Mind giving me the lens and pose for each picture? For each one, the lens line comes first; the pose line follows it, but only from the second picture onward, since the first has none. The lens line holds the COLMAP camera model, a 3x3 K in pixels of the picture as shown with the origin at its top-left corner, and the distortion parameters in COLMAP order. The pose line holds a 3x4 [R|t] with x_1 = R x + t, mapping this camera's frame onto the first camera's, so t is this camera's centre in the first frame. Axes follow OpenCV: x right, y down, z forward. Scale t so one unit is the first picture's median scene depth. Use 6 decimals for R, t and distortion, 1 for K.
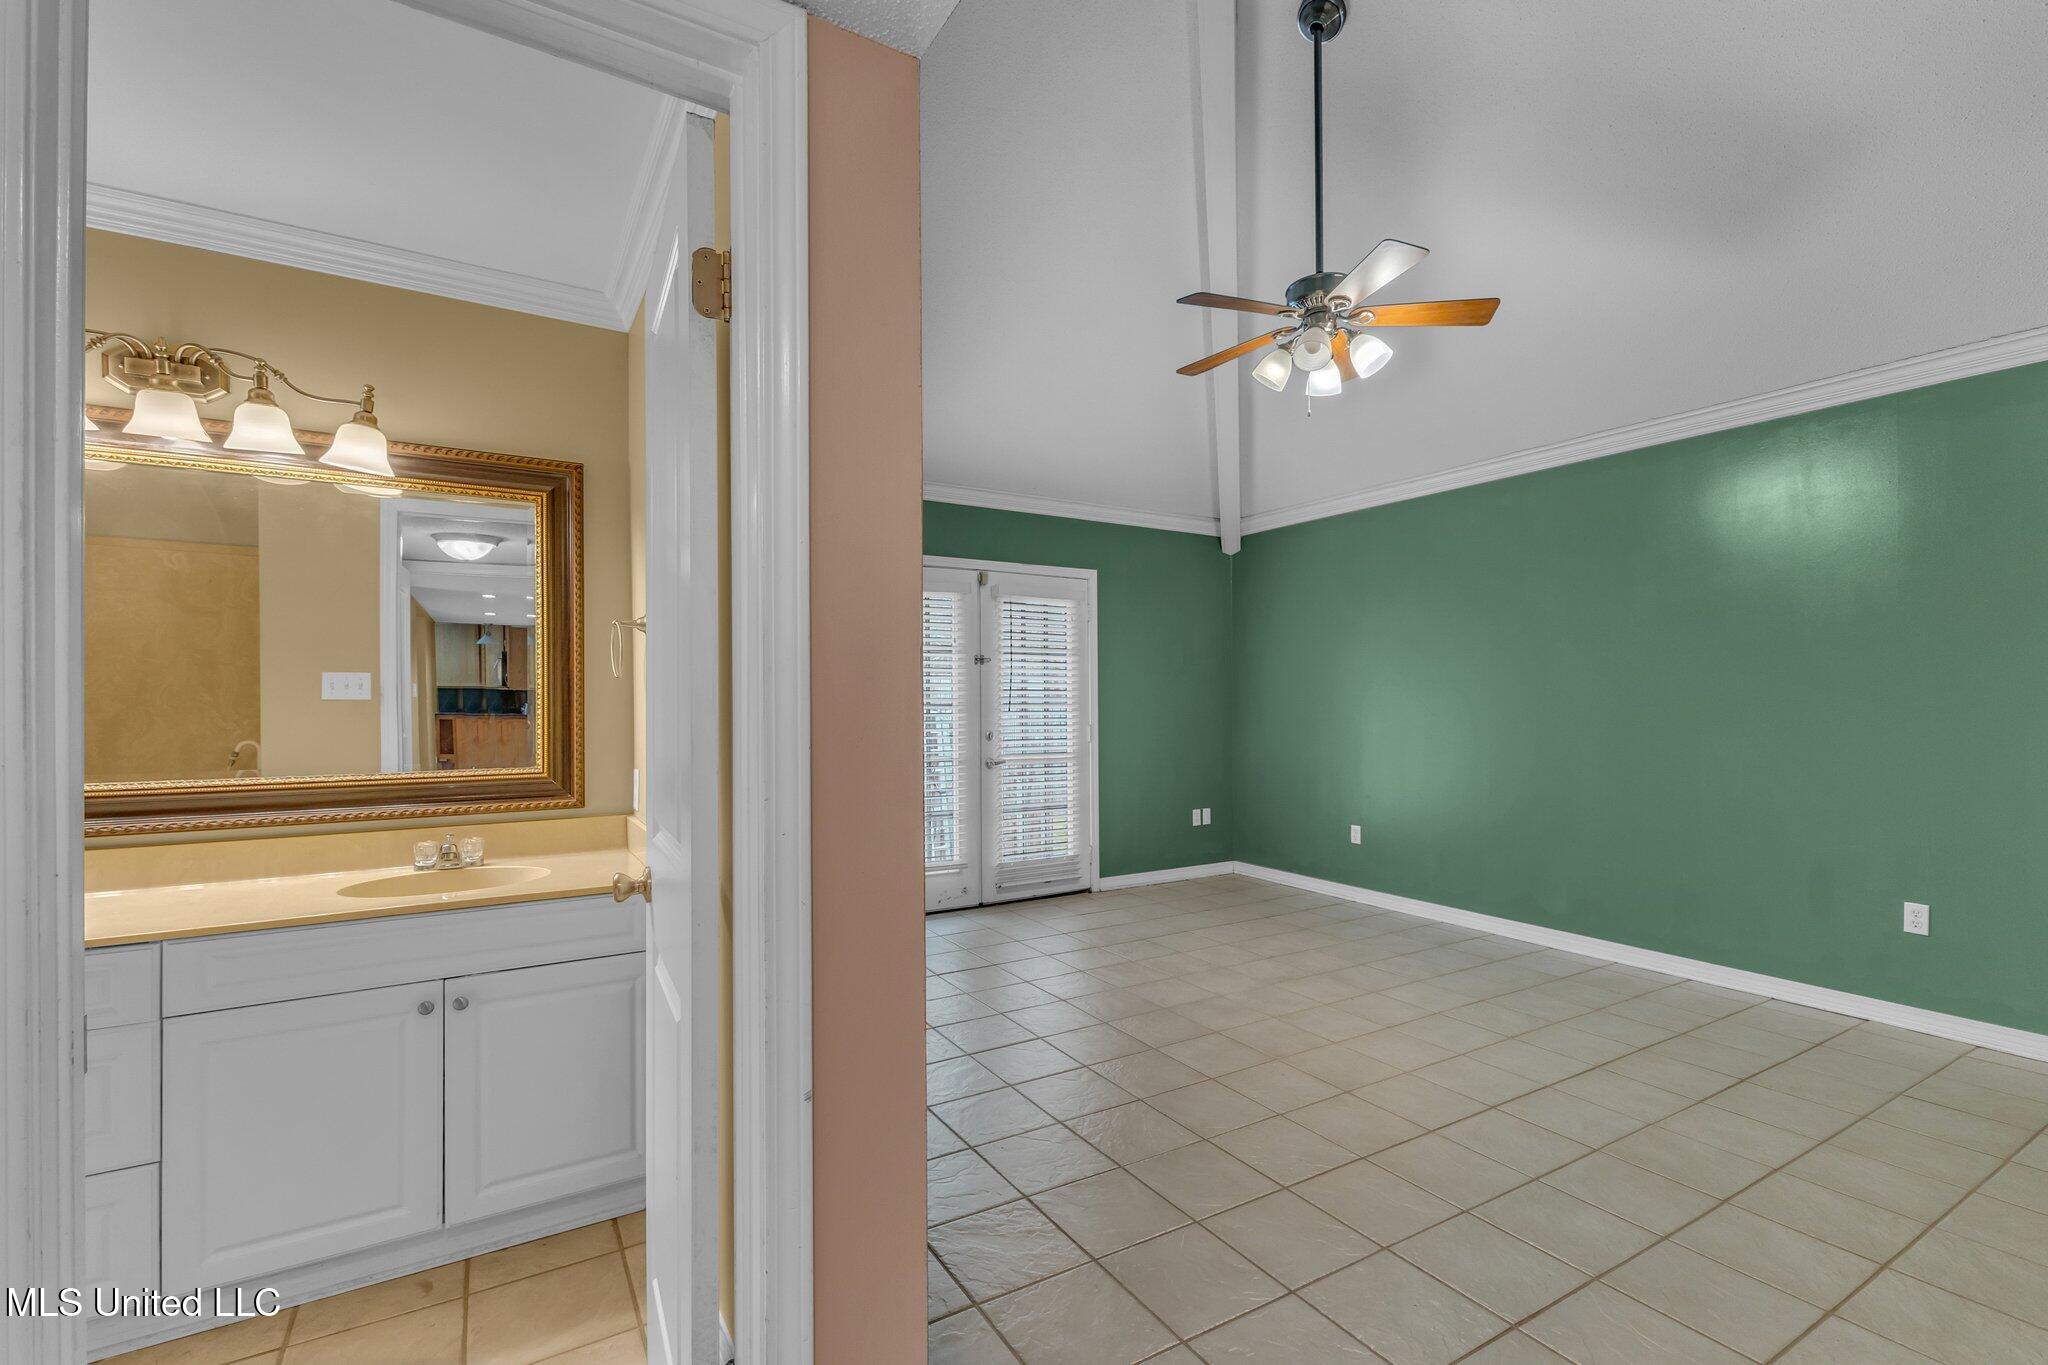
lens RADIAL K [[896.3, 0, 1019.3], [0, 896.3, 690.5], [0, 0, 1]] dist [0.015682, -0.002416]
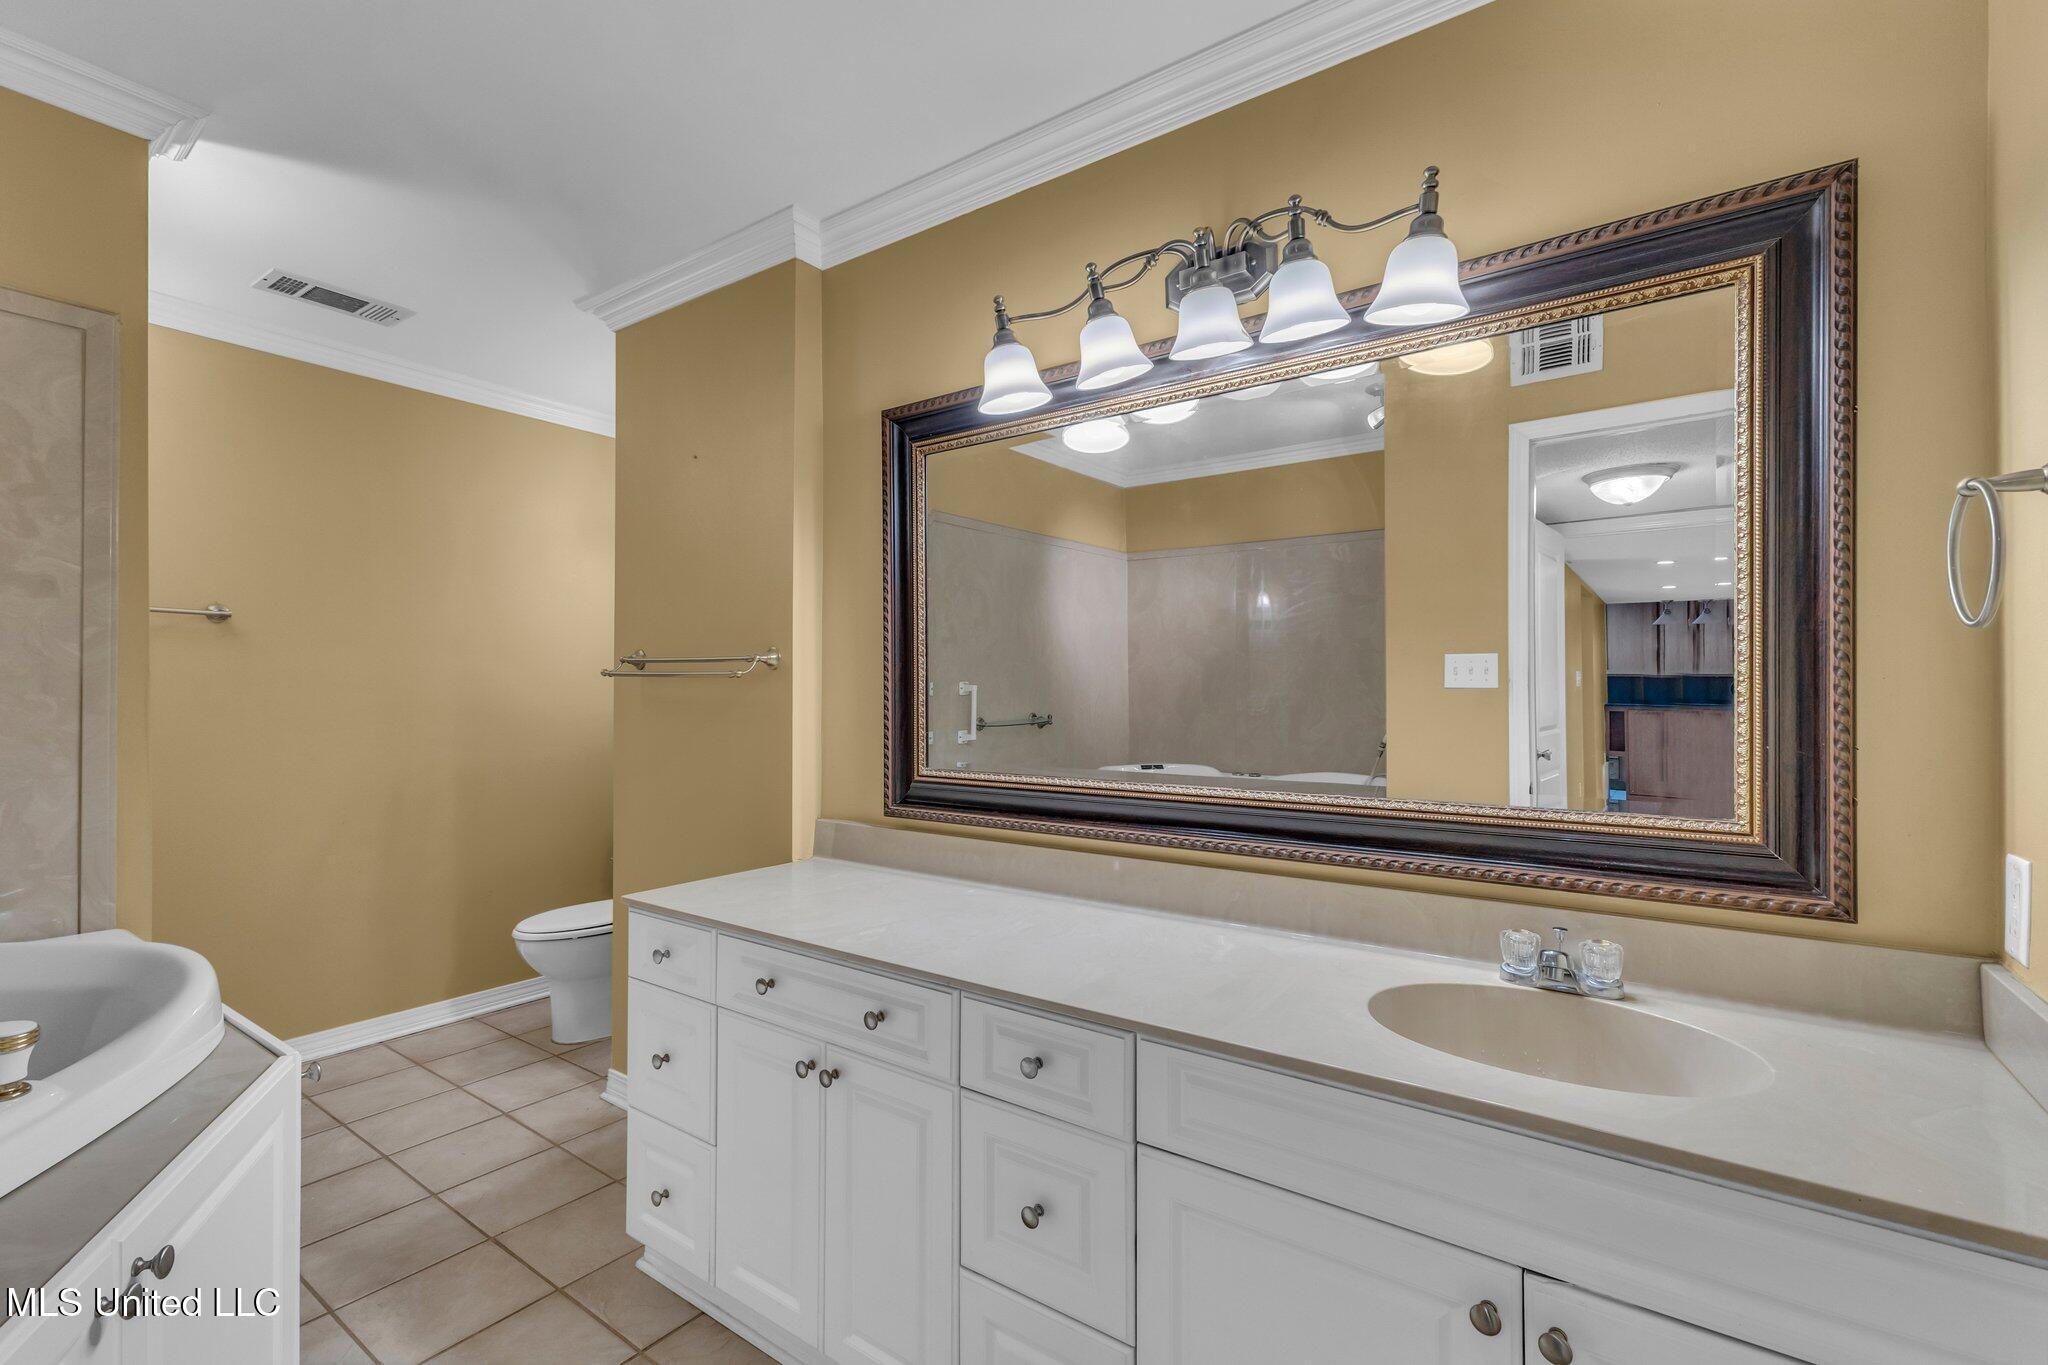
lens RADIAL K [[896.3, 0, 1020.1], [0, 896.3, 691.3], [0, 0, 1]] dist [0.015682, -0.002416]
pose [[0.400775, 0.004719, -0.916164, -0.236406], [0.005970, 0.999952, 0.007762, 0.007569], [0.916157, -0.008580, 0.400728, 0.436380]]
